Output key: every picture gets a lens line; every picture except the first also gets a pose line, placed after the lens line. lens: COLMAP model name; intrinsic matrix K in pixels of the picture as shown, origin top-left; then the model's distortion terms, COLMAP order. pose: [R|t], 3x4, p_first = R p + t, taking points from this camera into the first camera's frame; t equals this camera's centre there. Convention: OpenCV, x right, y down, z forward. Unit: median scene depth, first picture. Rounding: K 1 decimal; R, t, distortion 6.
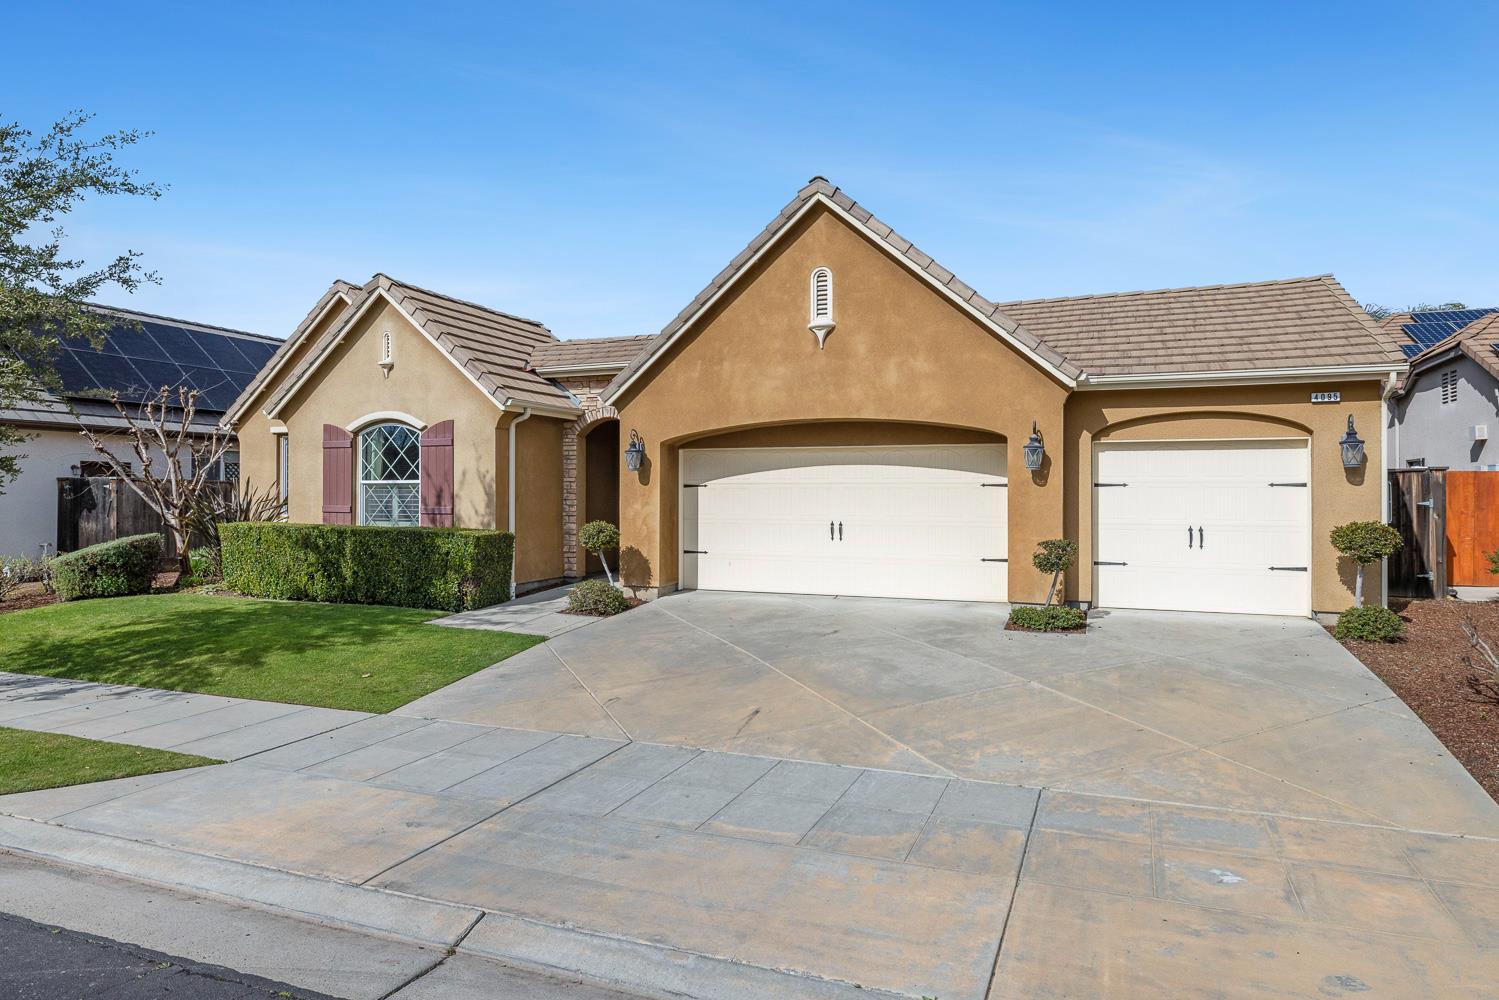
lens RADIAL K [[915.3, 0, 759.4], [0, 915.3, 493.0], [0, 0, 1]] dist [-0.000430, -0.000147]
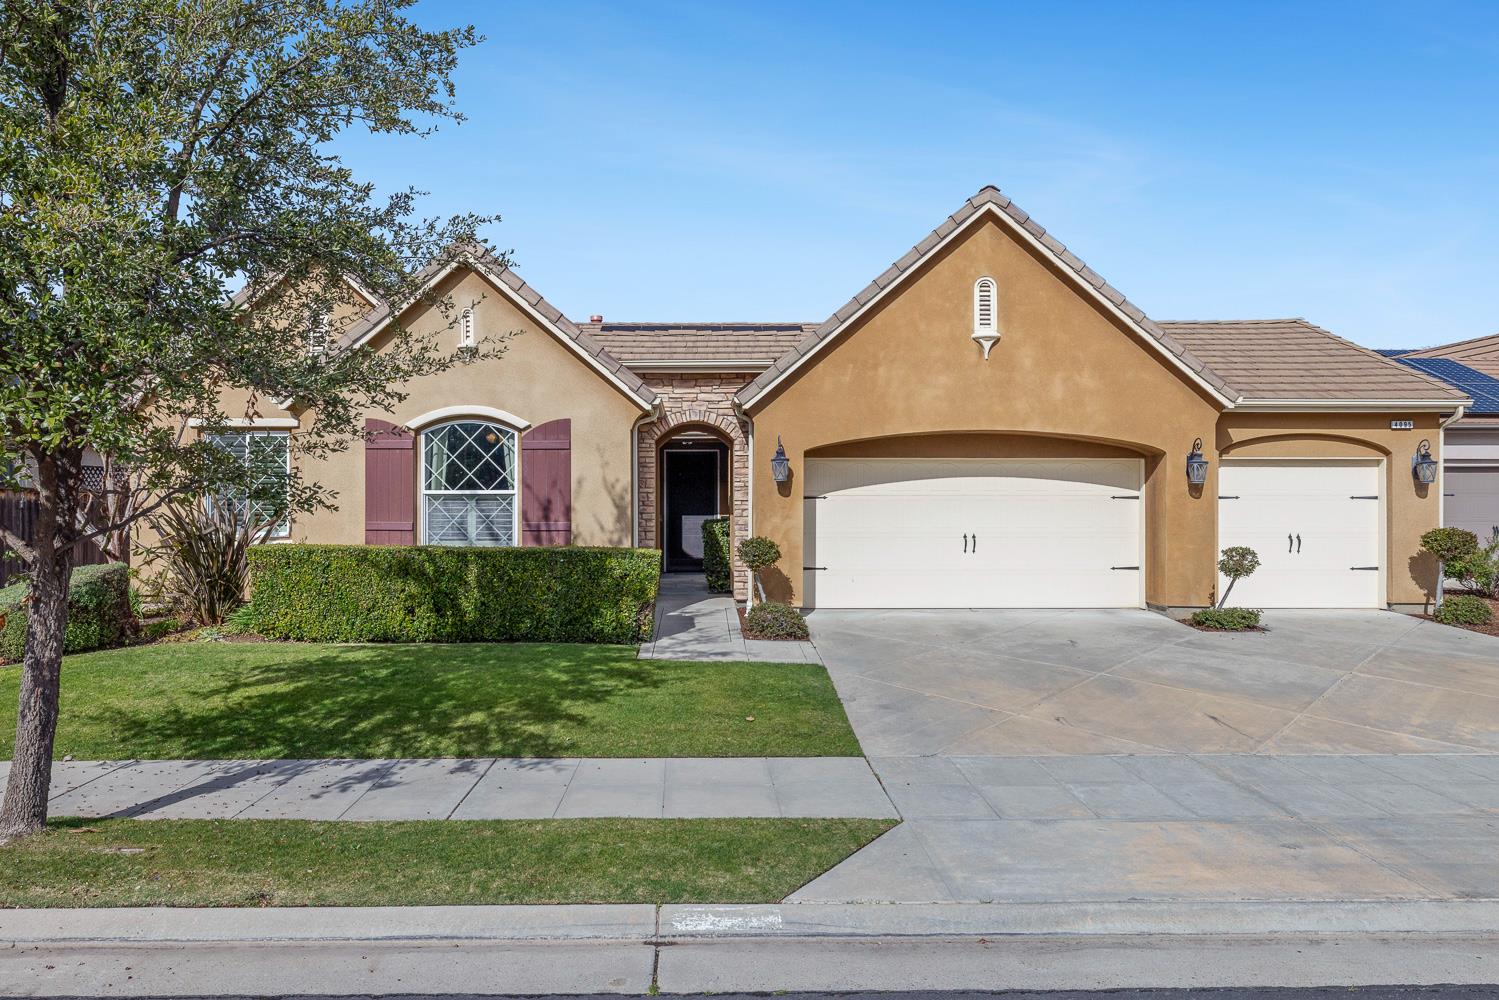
lens RADIAL K [[989.4, 0, 717.6], [0, 989.4, 514.0], [0, 0, 1]] dist [-0.003543, 0.005663]
pose [[0.927182, -0.005314, 0.374574, -0.584698], [0.001177, 0.999936, 0.011272, -0.002598], [-0.374610, -0.010010, 0.927129, 0.110005]]
